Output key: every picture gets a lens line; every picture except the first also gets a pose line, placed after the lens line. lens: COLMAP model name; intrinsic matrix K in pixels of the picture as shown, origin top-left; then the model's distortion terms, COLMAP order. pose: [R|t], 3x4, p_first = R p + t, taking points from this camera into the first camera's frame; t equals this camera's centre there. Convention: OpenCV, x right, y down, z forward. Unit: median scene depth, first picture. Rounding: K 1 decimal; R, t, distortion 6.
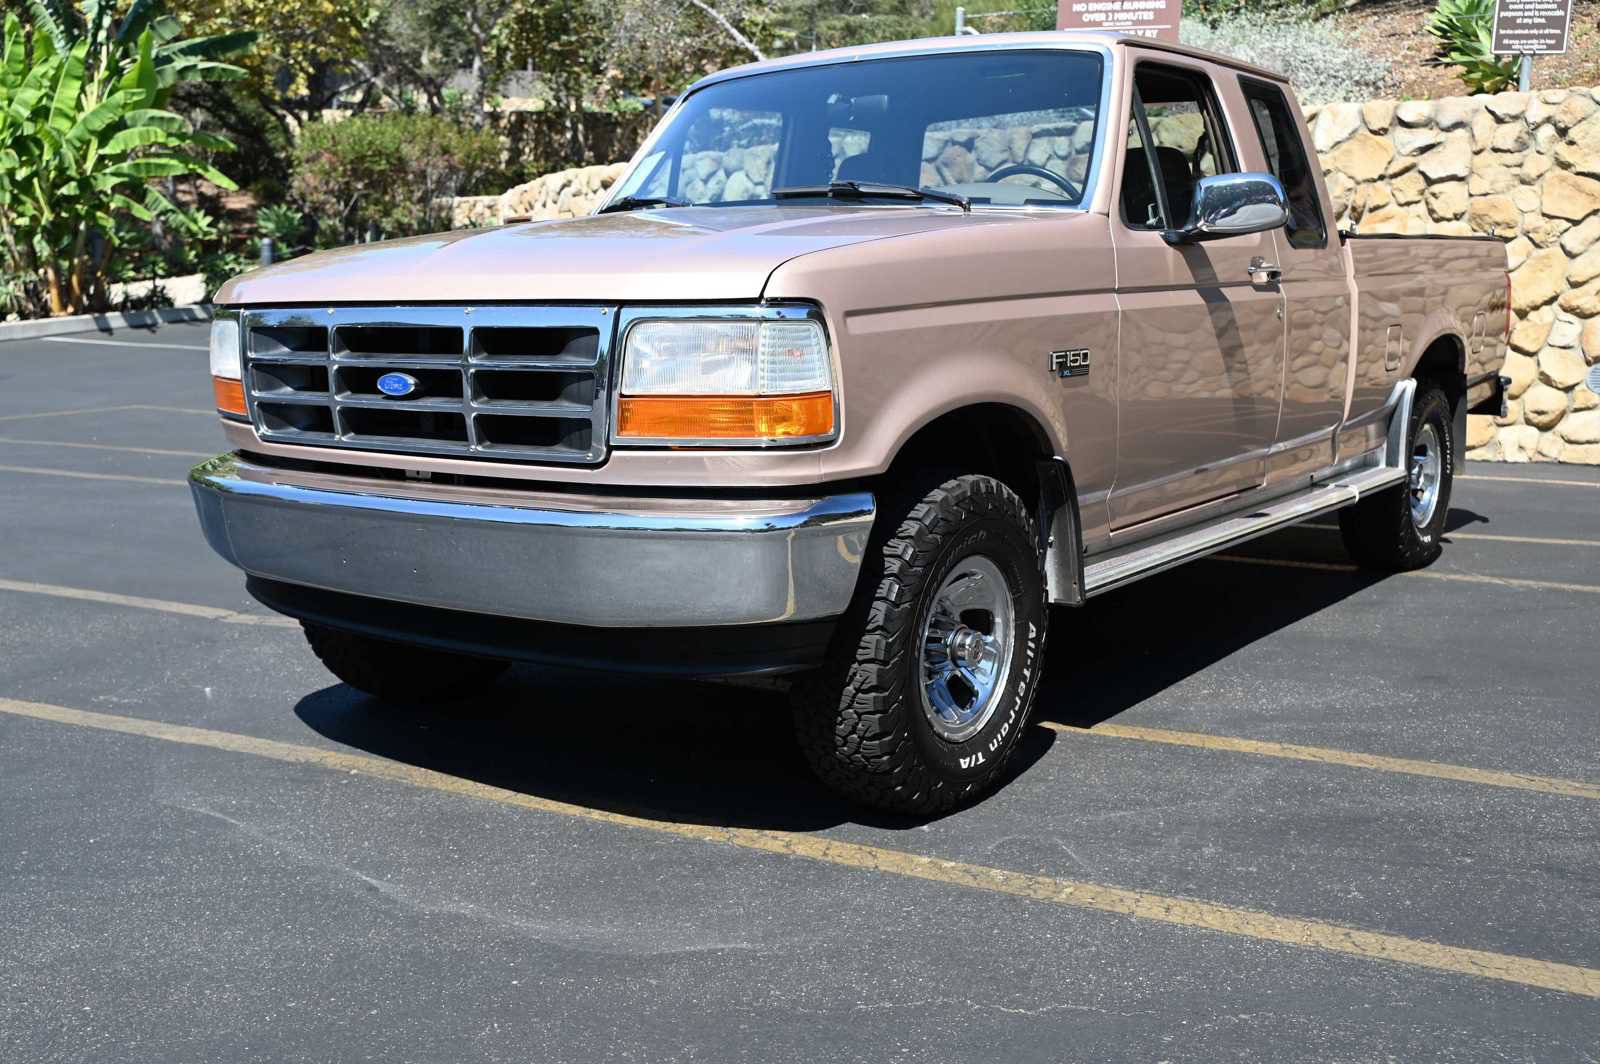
lens RADIAL K [[1630.3, 0, 801.8], [0, 1630.3, 535.8], [0, 0, 1]] dist [-0.004159, 0.000000]
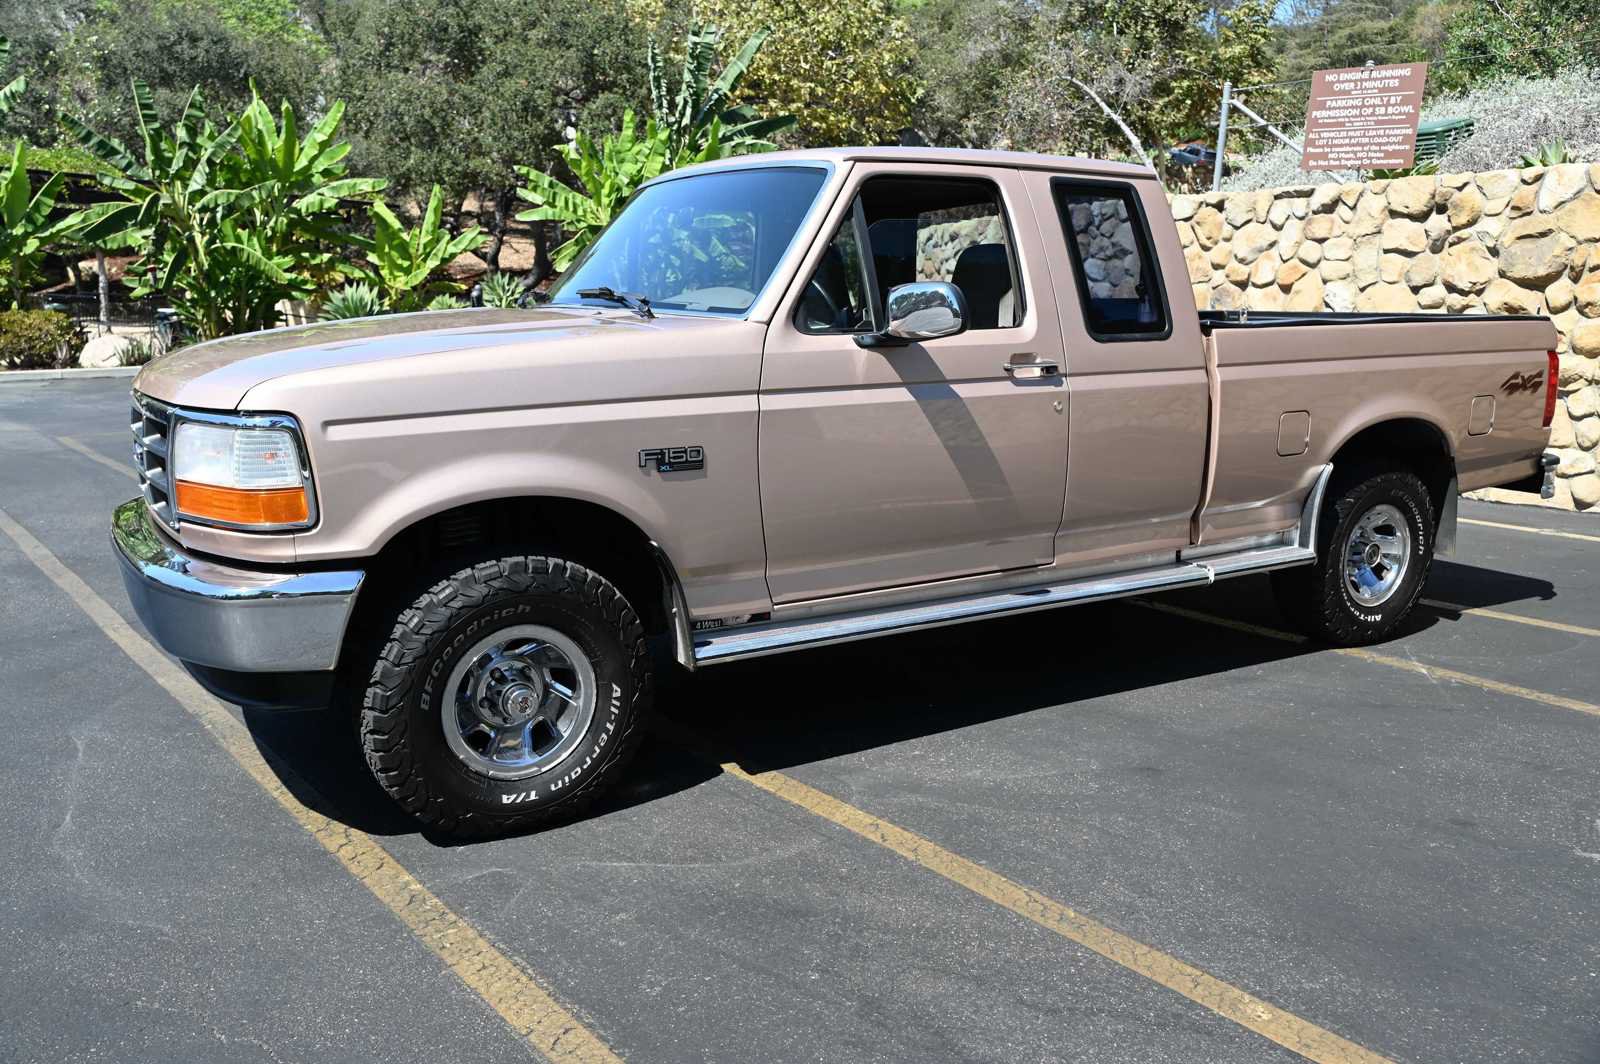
lens RADIAL K [[1279.1, 0, 799.5], [0, 1279.1, 540.1], [0, 0, 1]] dist [0.005342, -0.014019]
pose [[0.922672, 0.085162, -0.376063, 0.221630], [-0.072204, 0.996213, 0.048445, -0.037773], [0.378764, -0.017545, 0.925327, 0.080792]]
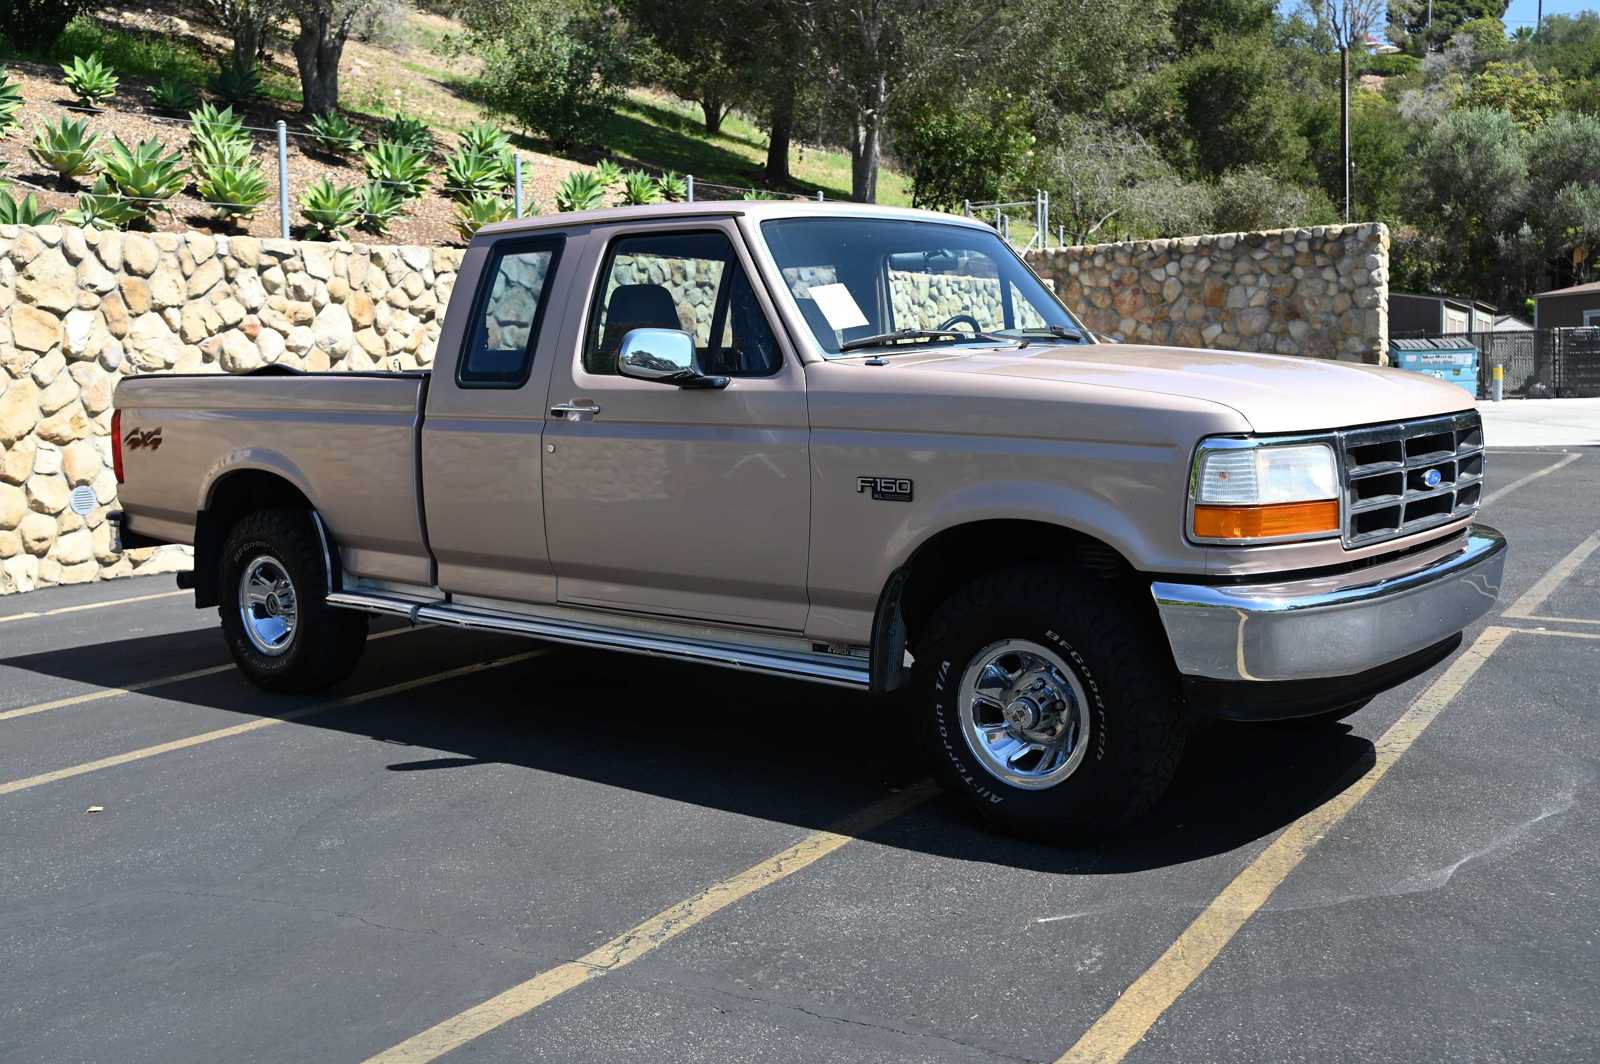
lens RADIAL K [[1630.3, 0, 795.5], [0, 1630.3, 529.4], [0, 0, 1]] dist [-0.004159, 0.000000]
pose [[0.040584, -0.094946, 0.994655, -0.546721], [0.176940, 0.980425, 0.086368, -0.088559], [-0.983384, 0.172490, 0.056590, 0.493238]]
